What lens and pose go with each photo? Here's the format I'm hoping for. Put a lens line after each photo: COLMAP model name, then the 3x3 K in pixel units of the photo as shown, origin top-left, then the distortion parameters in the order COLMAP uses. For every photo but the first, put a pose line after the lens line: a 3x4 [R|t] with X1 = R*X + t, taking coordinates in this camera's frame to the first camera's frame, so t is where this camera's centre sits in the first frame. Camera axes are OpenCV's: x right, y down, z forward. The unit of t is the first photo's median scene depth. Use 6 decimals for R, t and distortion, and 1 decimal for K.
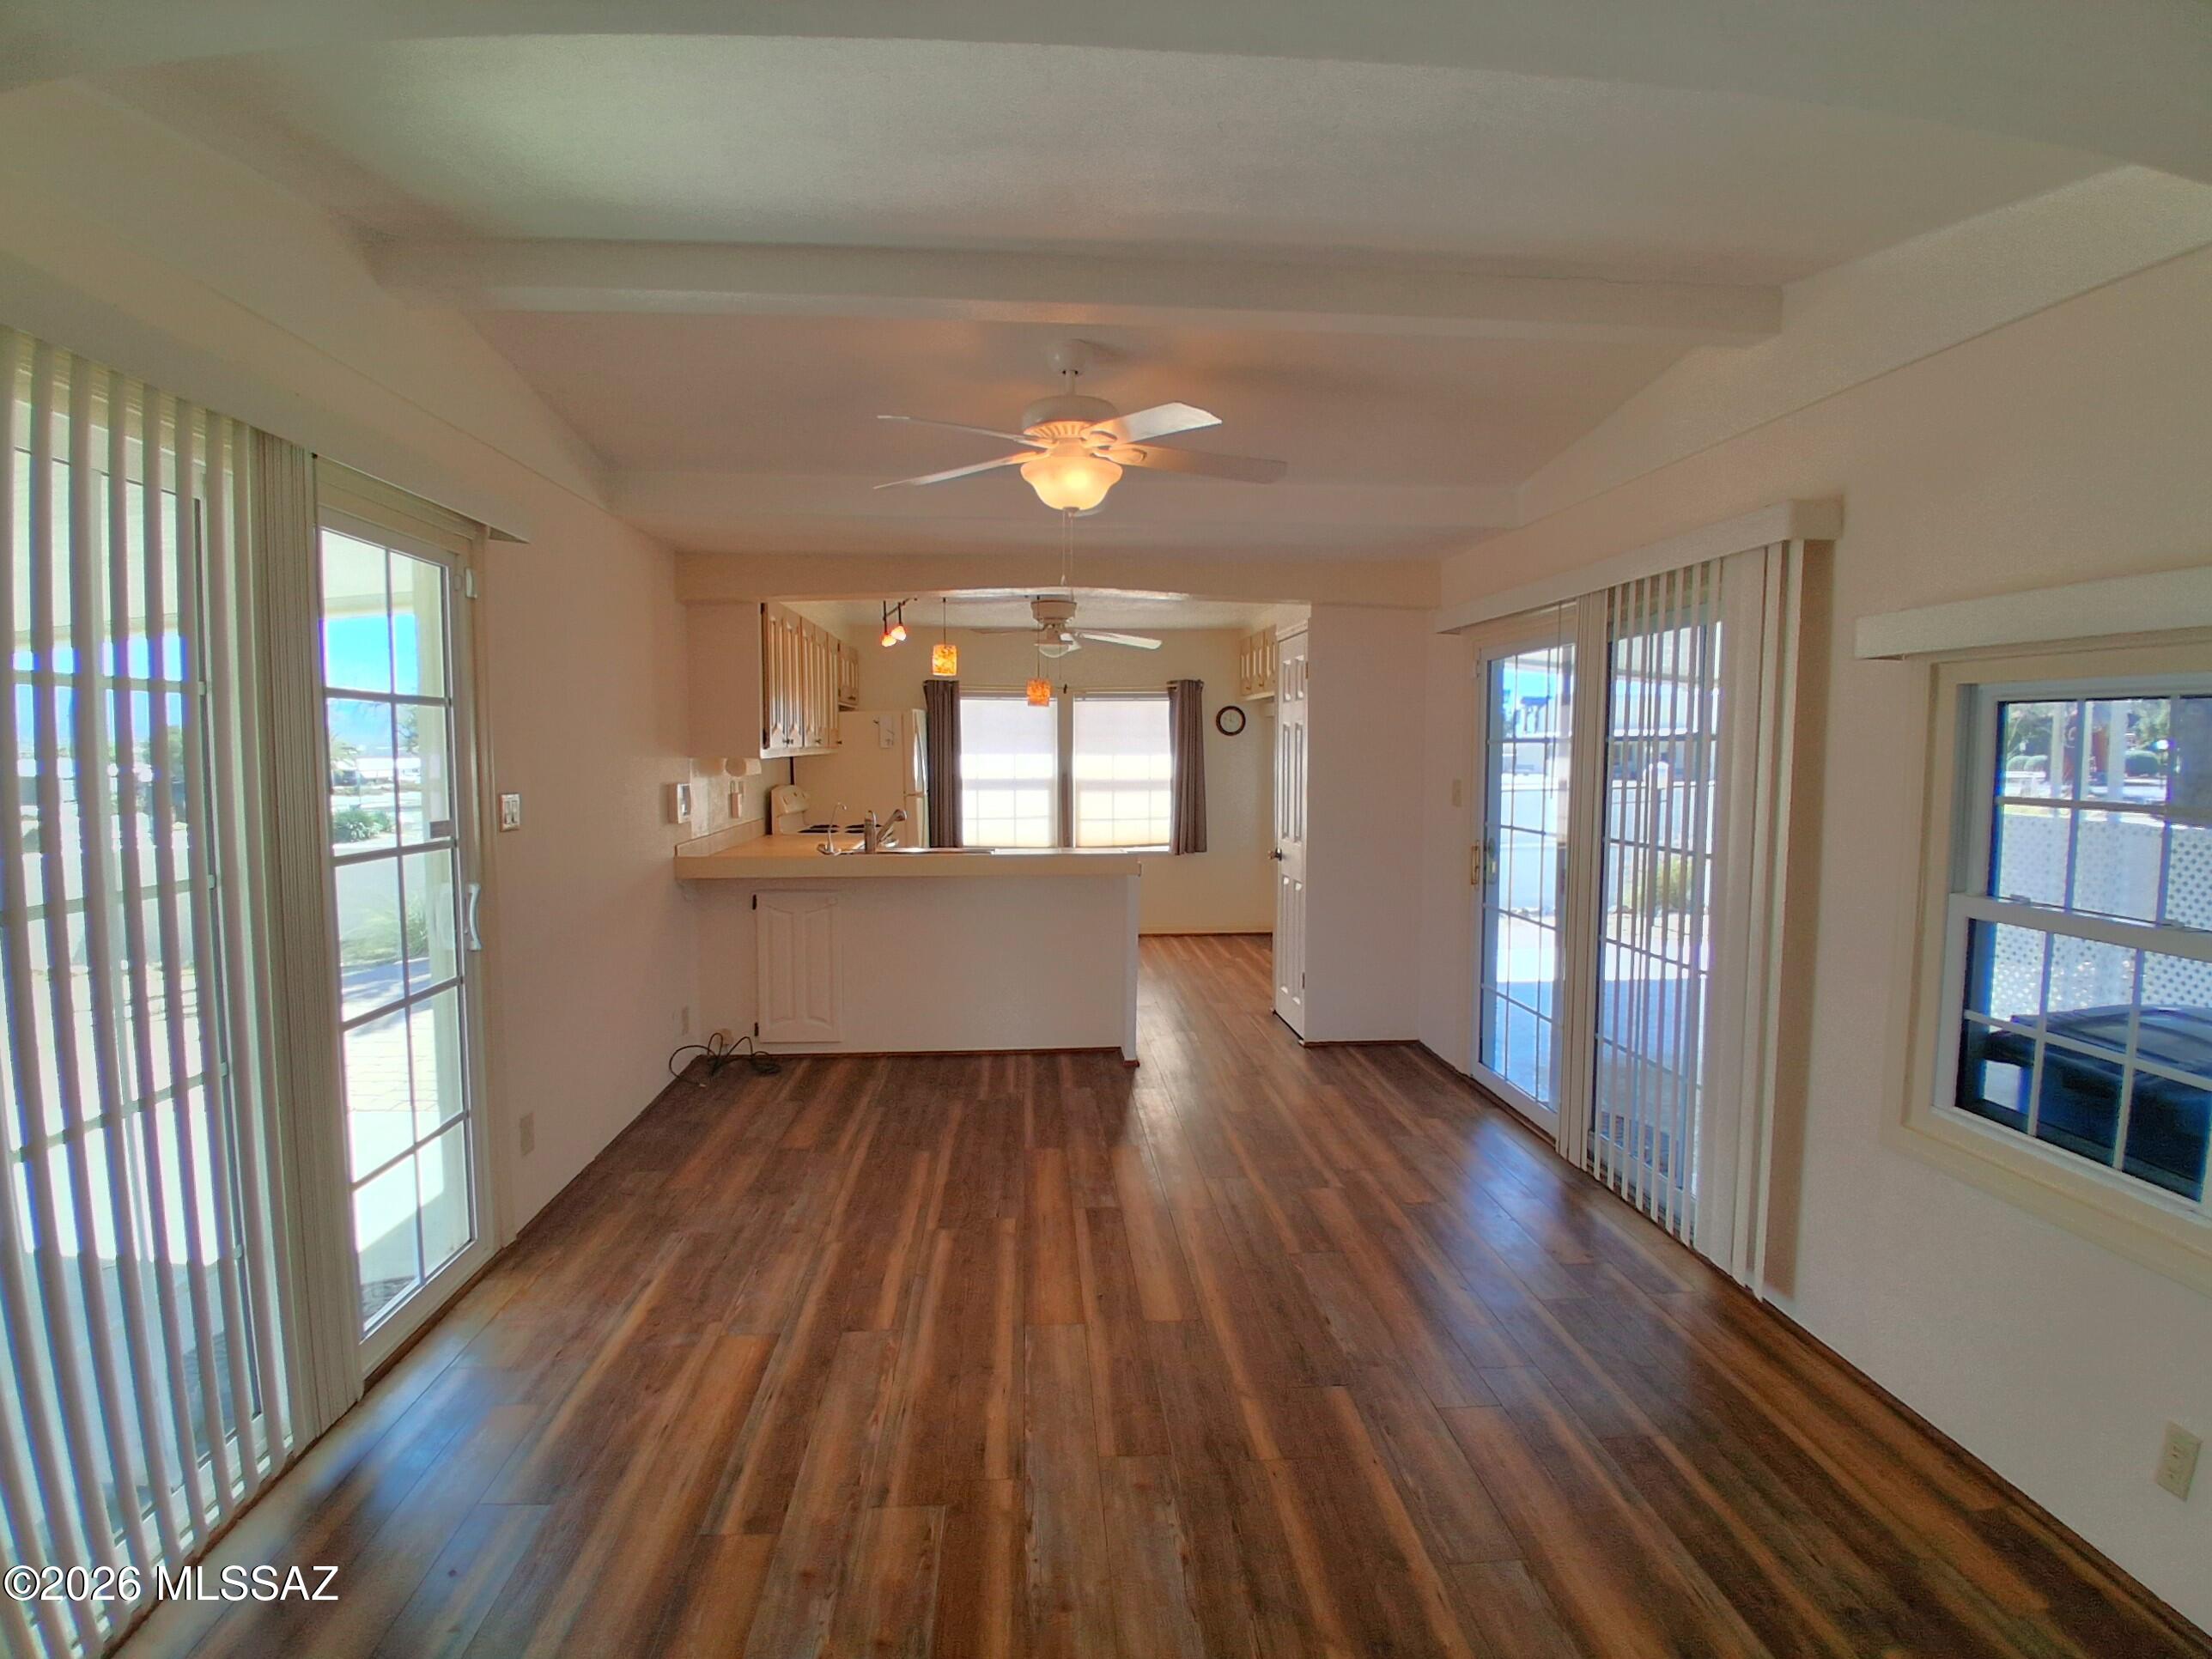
lens RADIAL K [[1124.0, 0, 1101.9], [0, 1124.0, 833.4], [0, 0, 1]] dist [-0.020022, -0.000201]
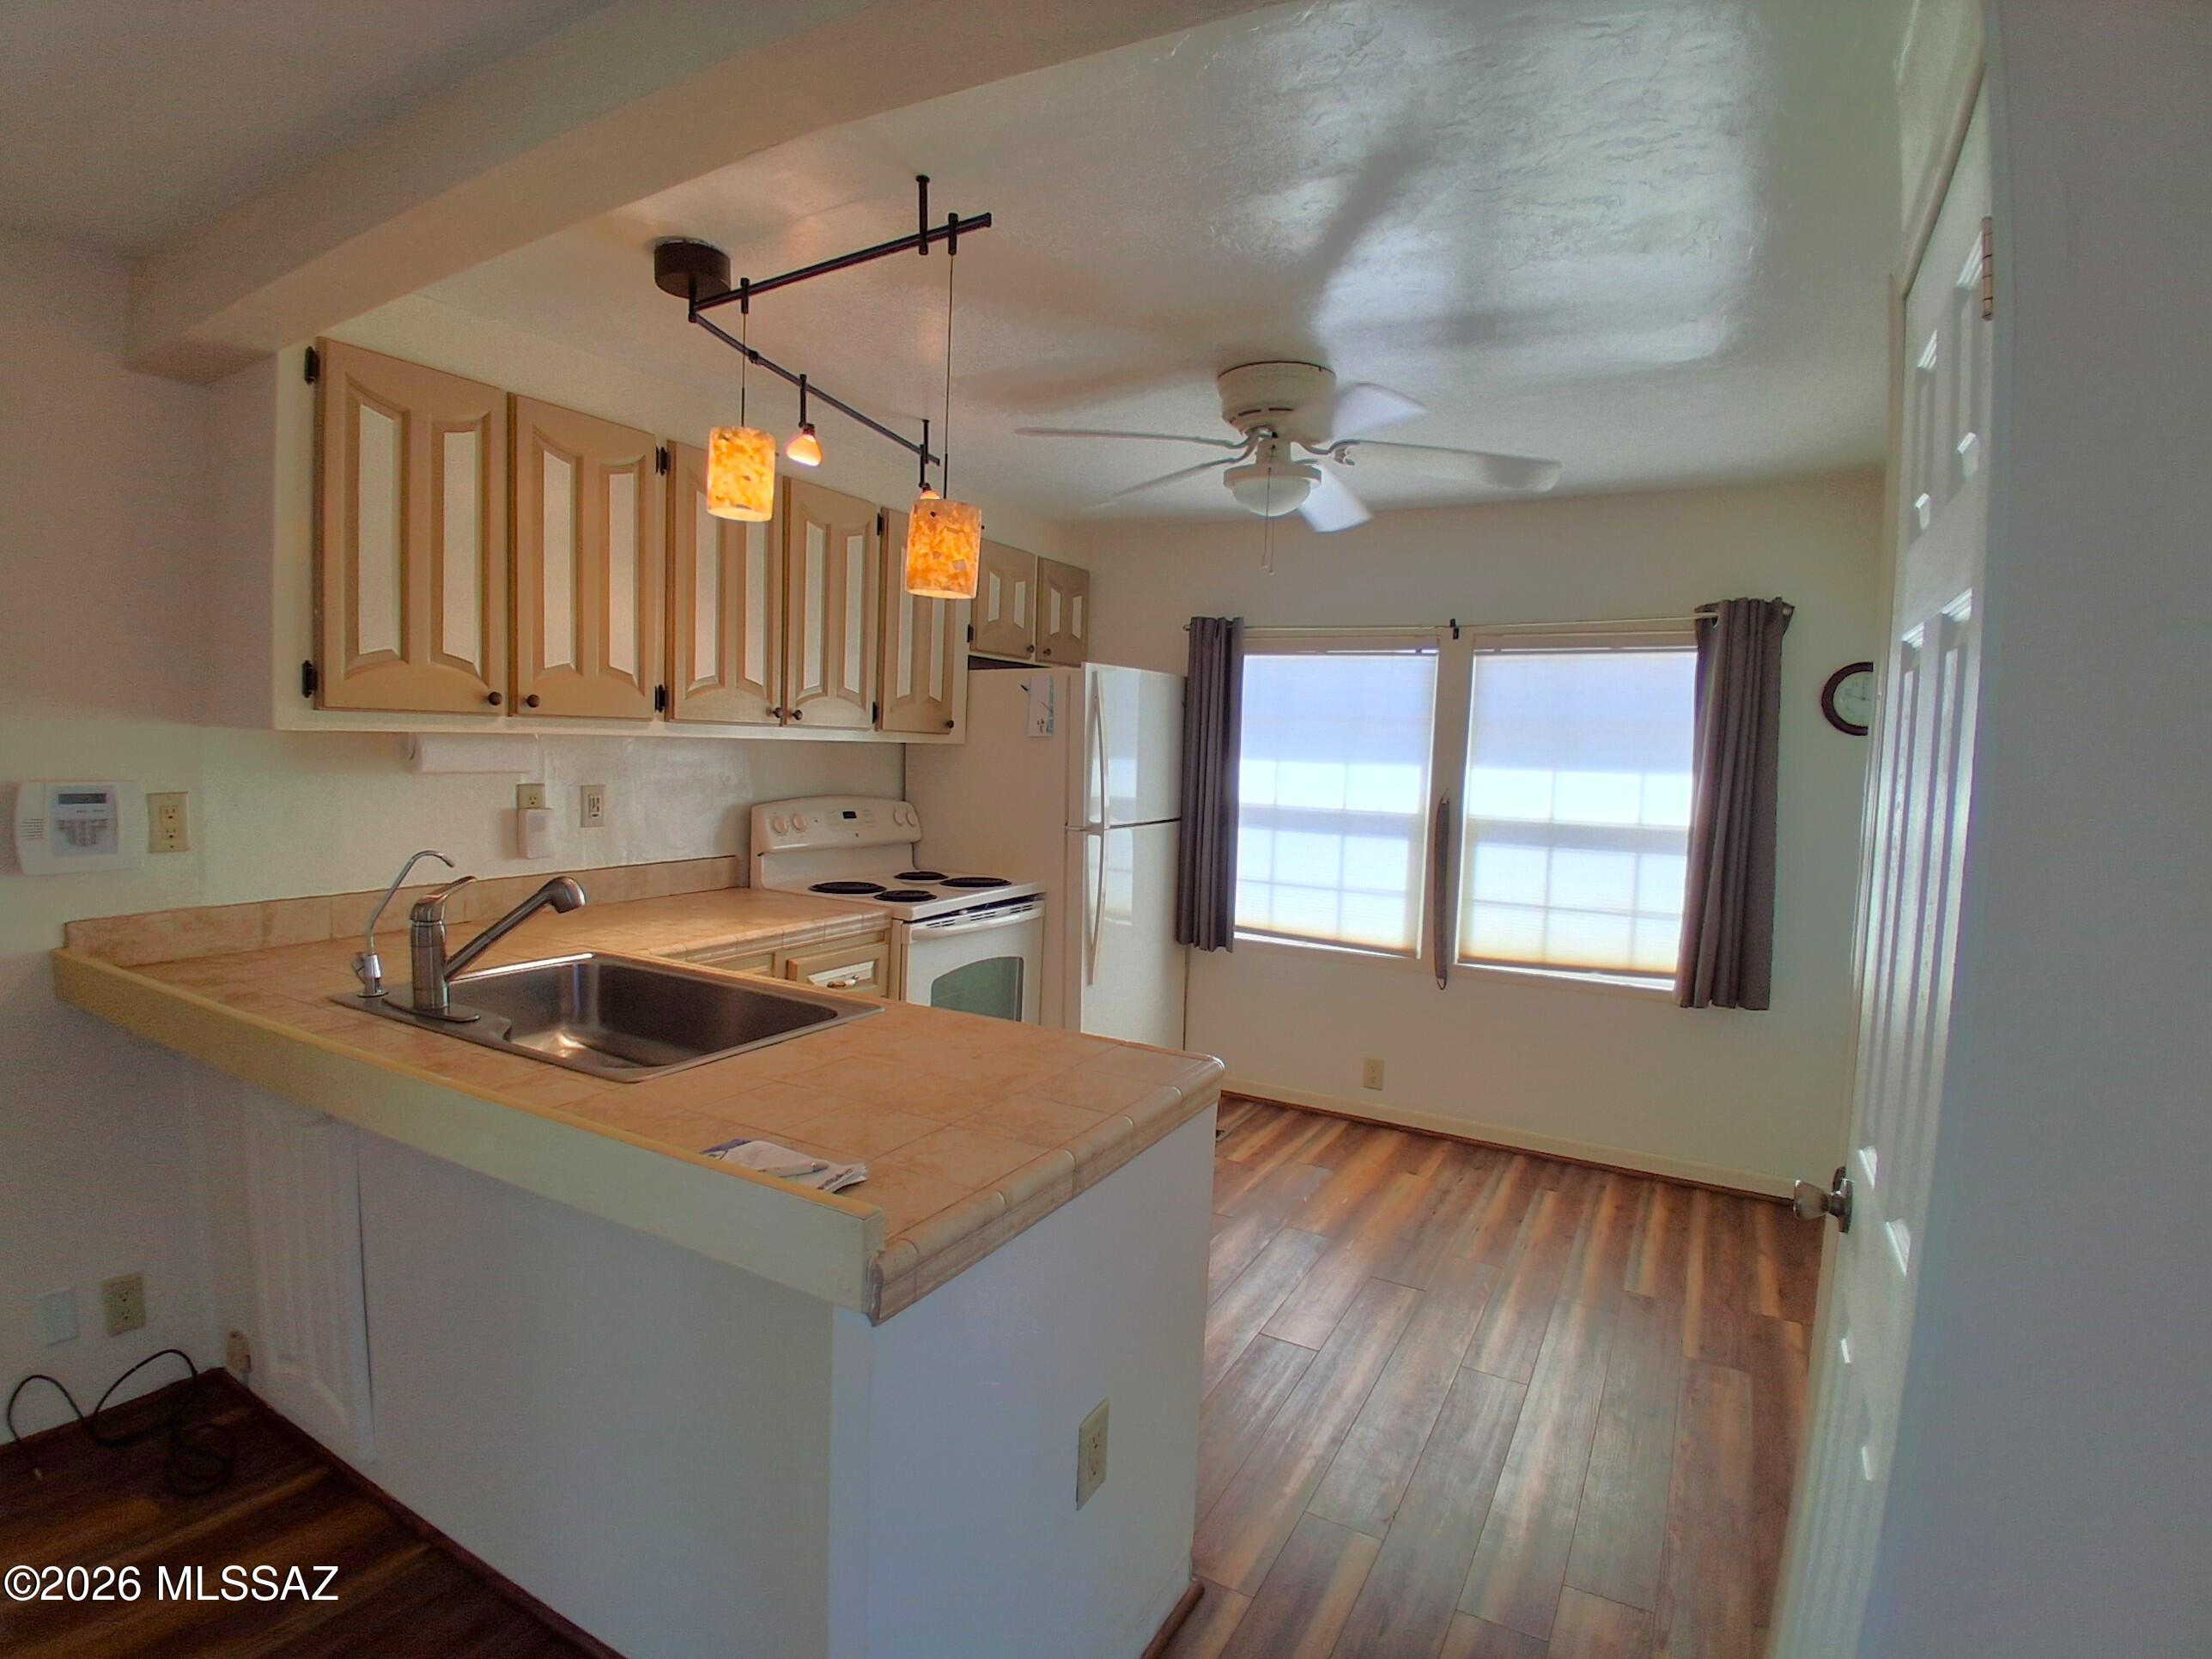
lens RADIAL K [[1124.0, 0, 1129.0], [0, 1124.0, 838.1], [0, 0, 1]] dist [-0.020022, -0.000201]
pose [[0.848921, 0.064410, -0.524581, 0.101505], [-0.070877, 0.997455, 0.007772, -0.031941], [0.523746, 0.030583, 0.851325, 0.493821]]
